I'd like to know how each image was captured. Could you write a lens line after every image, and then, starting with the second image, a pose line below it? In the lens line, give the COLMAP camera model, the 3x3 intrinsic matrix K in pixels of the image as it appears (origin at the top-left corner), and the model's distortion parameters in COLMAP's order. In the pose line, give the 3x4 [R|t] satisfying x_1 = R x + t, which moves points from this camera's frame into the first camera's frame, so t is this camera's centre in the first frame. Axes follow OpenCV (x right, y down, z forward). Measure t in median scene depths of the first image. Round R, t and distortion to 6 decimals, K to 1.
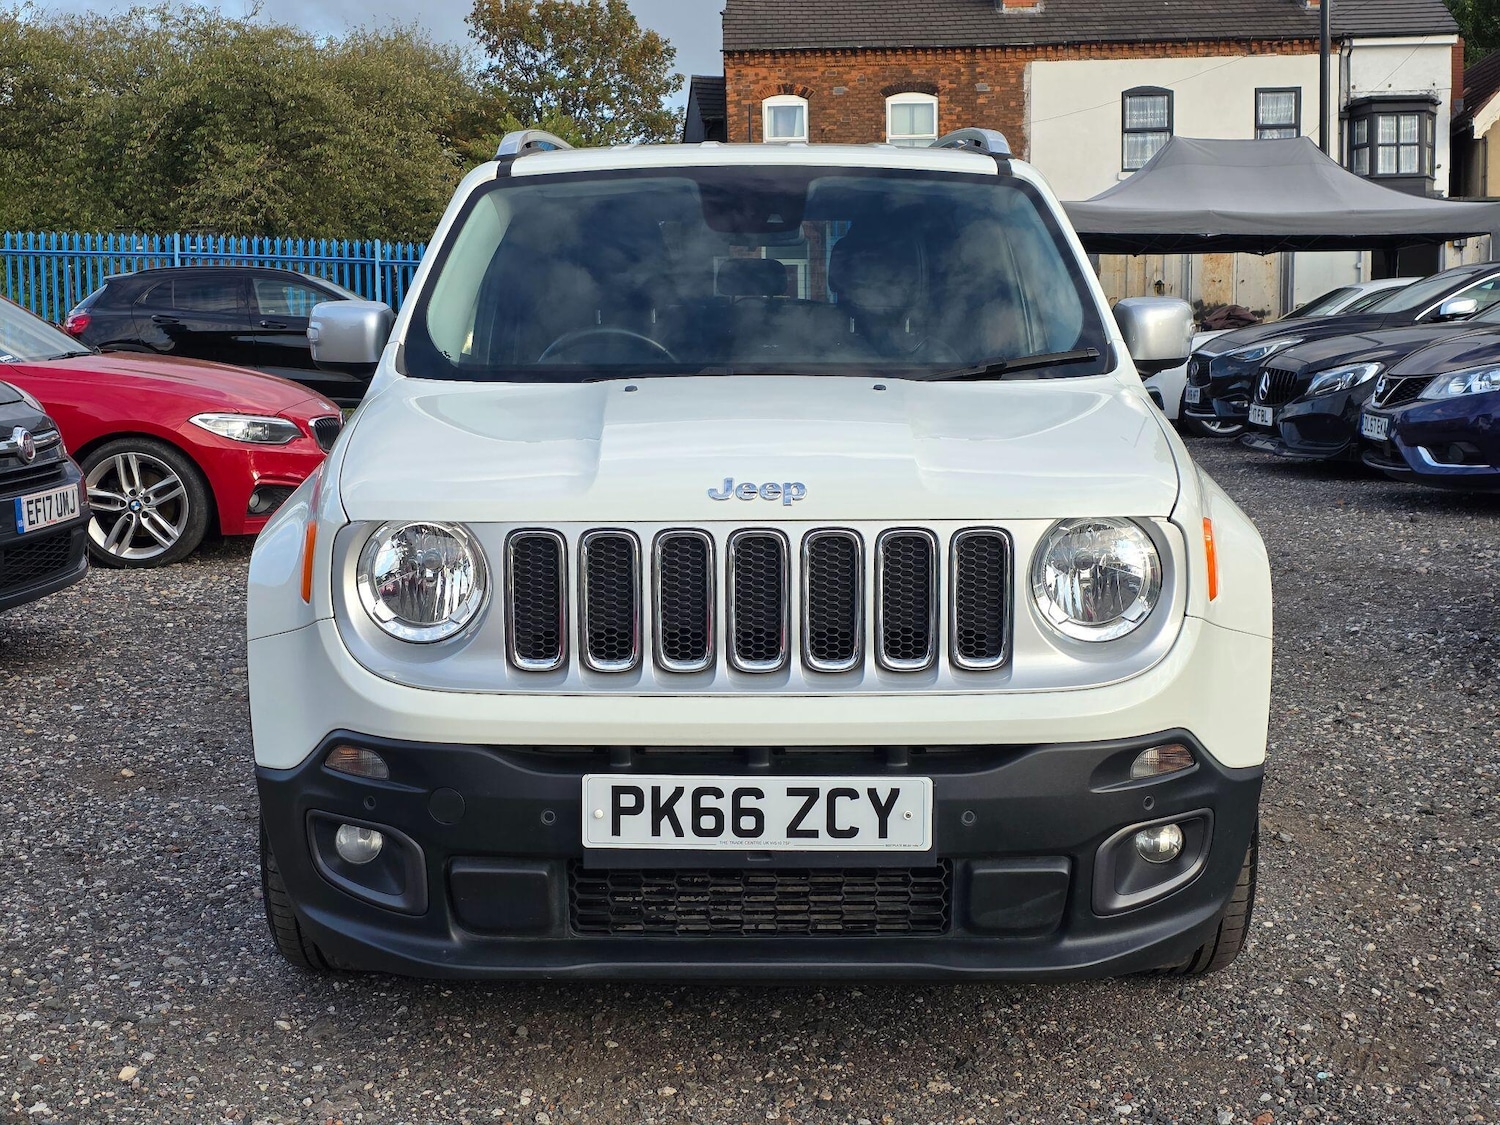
lens RADIAL K [[2023.6, 0, 747.5], [0, 2023.6, 564.9], [0, 0, 1]] dist [0.085093, 0.000000]
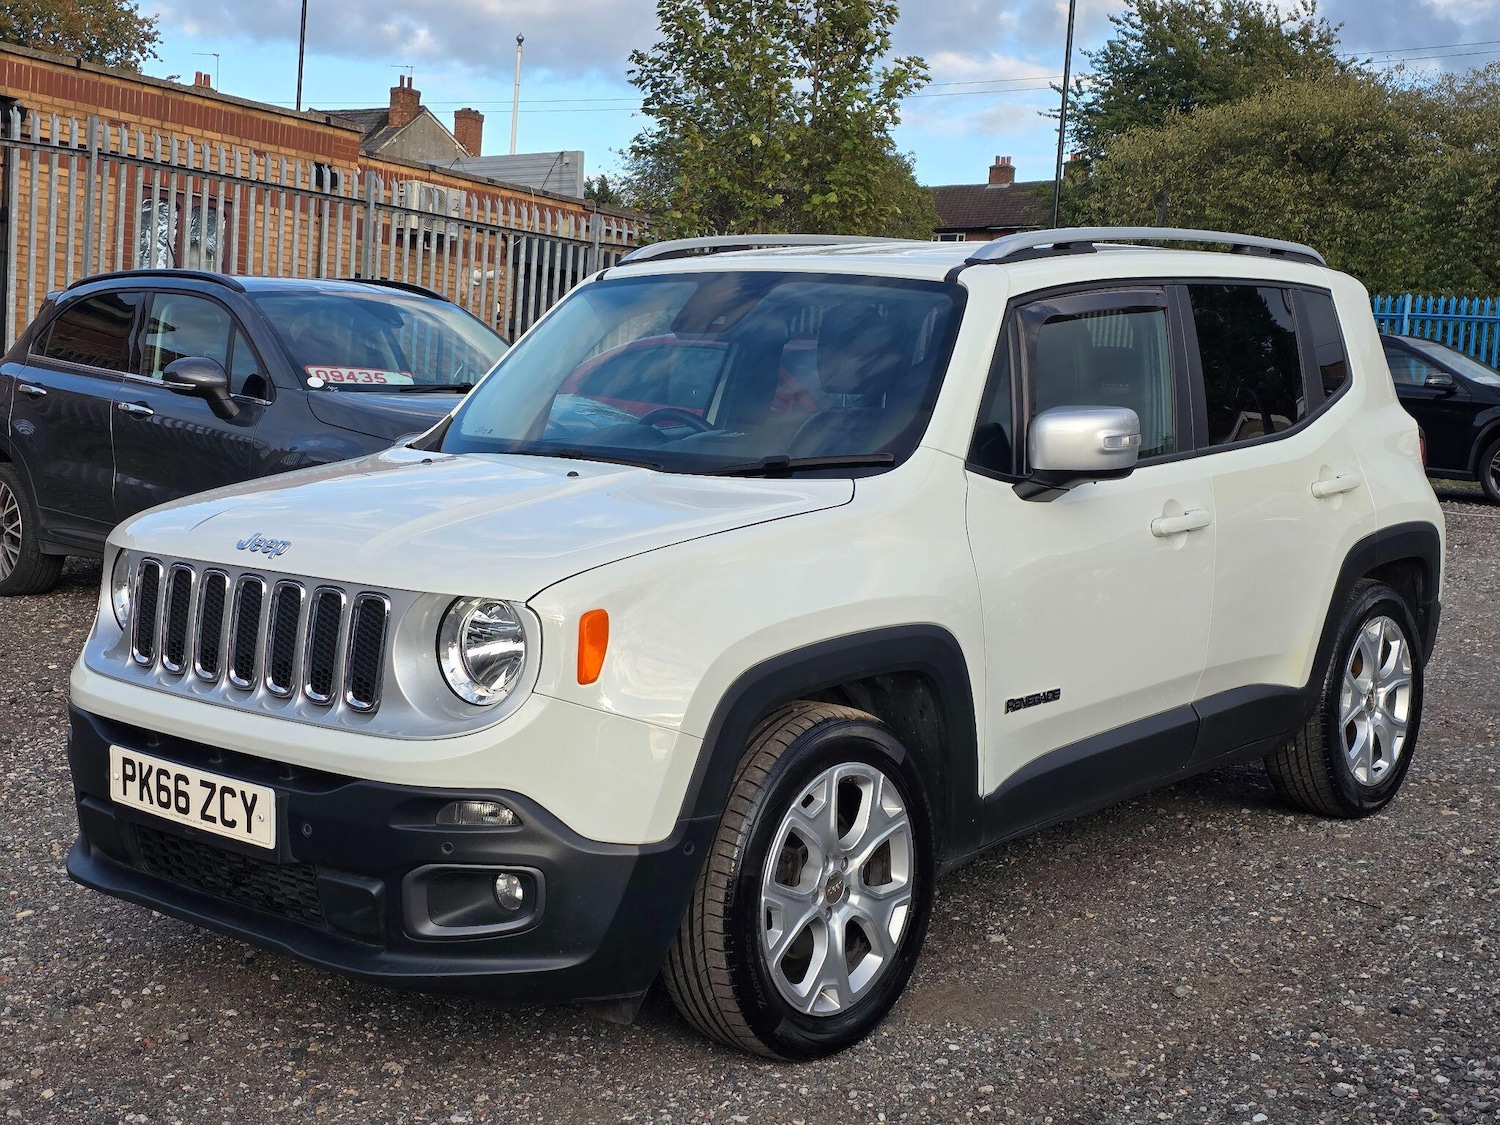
lens RADIAL K [[2023.6, 0, 747.4], [0, 2023.6, 570.6], [0, 0, 1]] dist [0.085093, 0.000000]
pose [[0.766727, 0.099706, -0.634184, 1.058579], [-0.113207, 0.993384, 0.019313, -0.081235], [0.631913, 0.056987, 0.772941, 0.223007]]
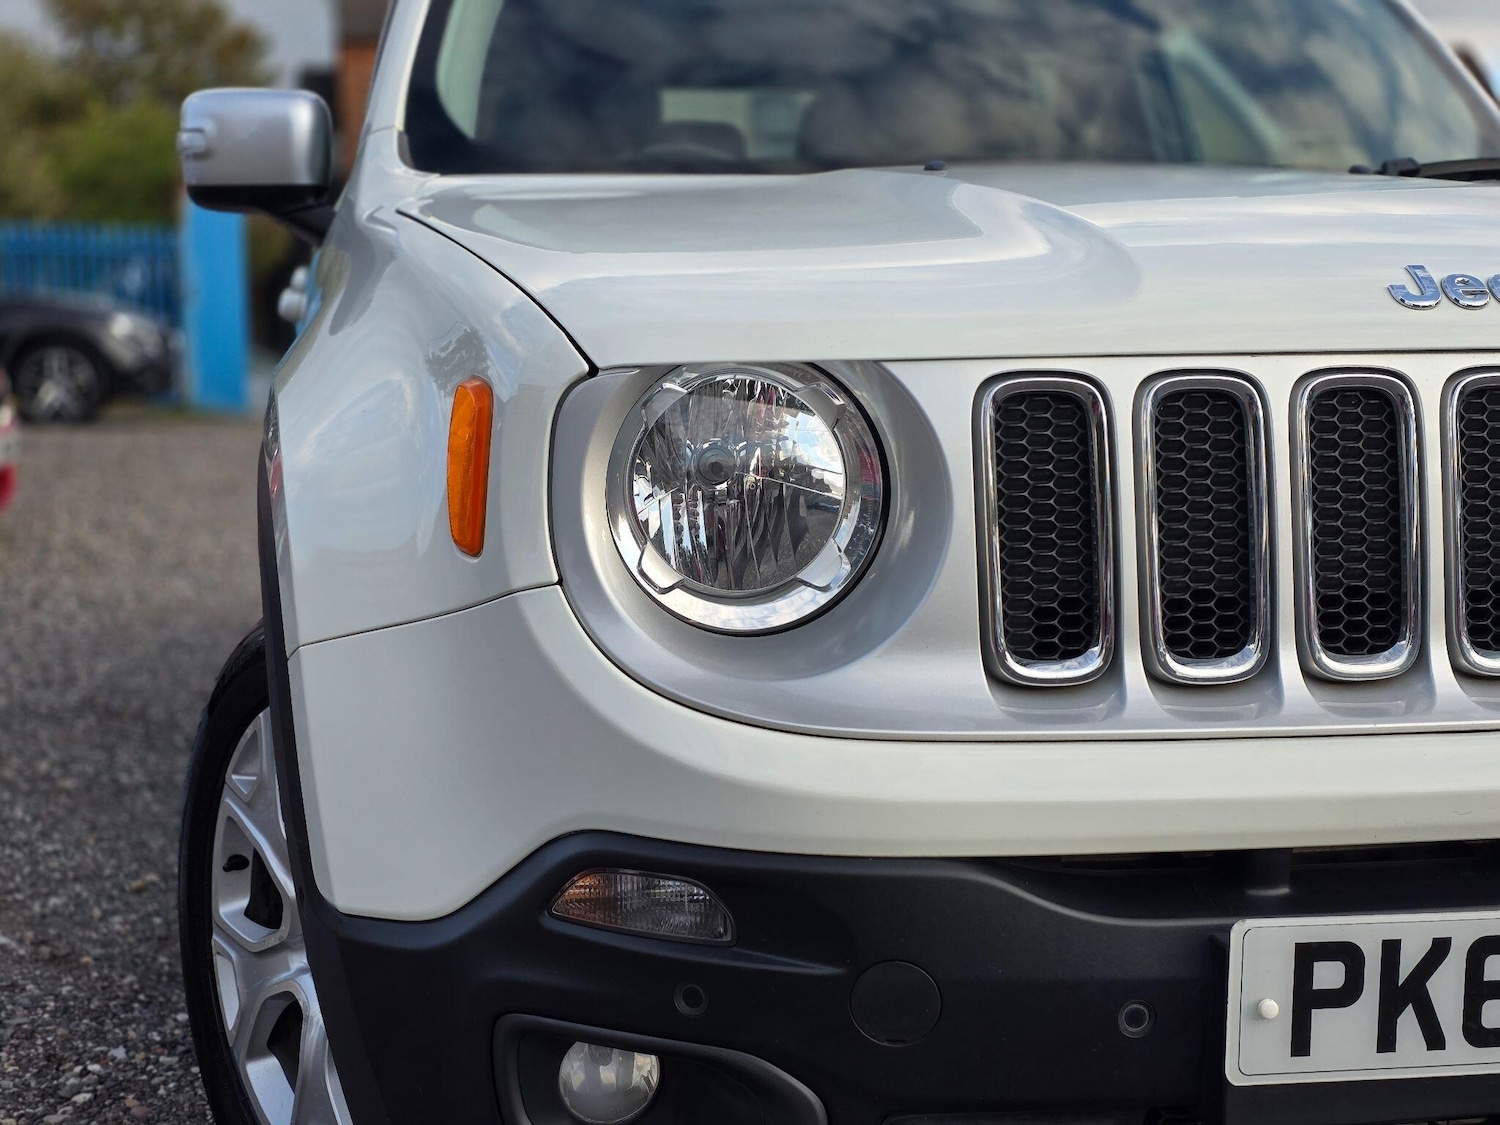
lens RADIAL K [[2023.6, 0, 762.0], [0, 2023.6, 573.1], [0, 0, 1]] dist [0.085093, 0.000000]
pose [[0.978171, -0.021532, 0.206685, -0.266379], [0.022874, 0.999730, -0.004106, 0.027787], [-0.206541, 0.008744, 0.978399, 0.583352]]
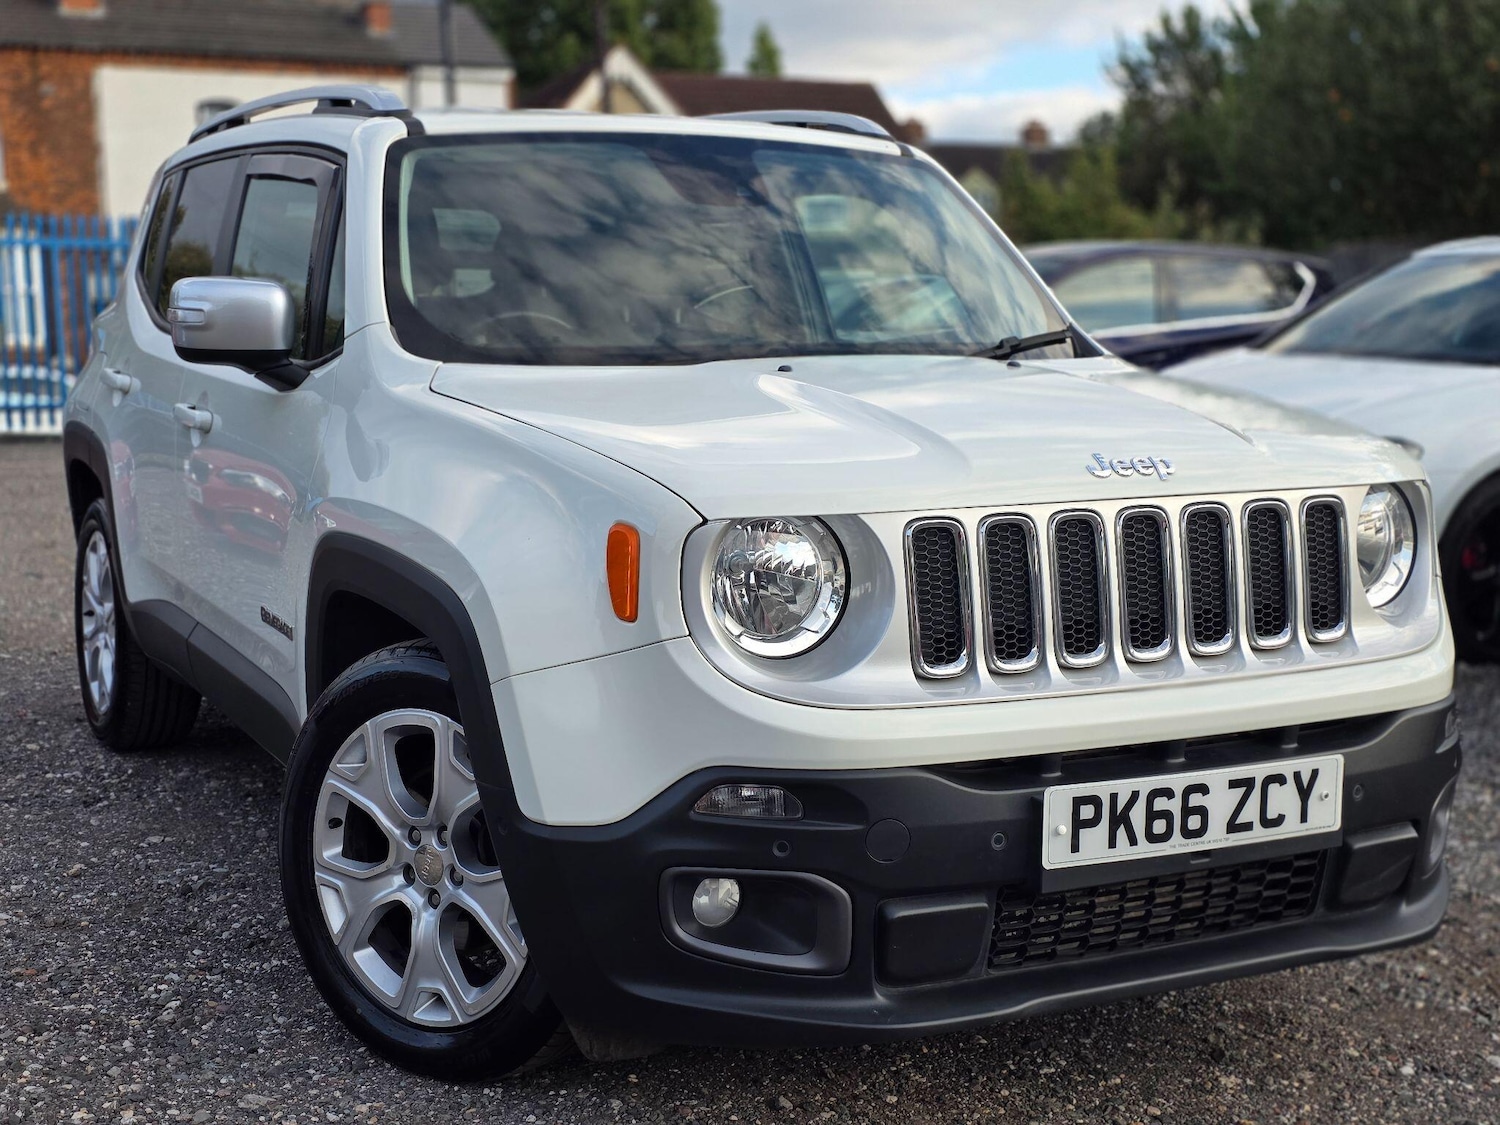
lens RADIAL K [[2023.6, 0, 747.1], [0, 2023.6, 557.1], [0, 0, 1]] dist [0.085093, 0.000000]
pose [[0.886039, -0.050926, 0.460805, -0.596945], [0.058042, 0.998313, -0.001274, -0.004407], [-0.459963, 0.027875, 0.887500, 0.261299]]
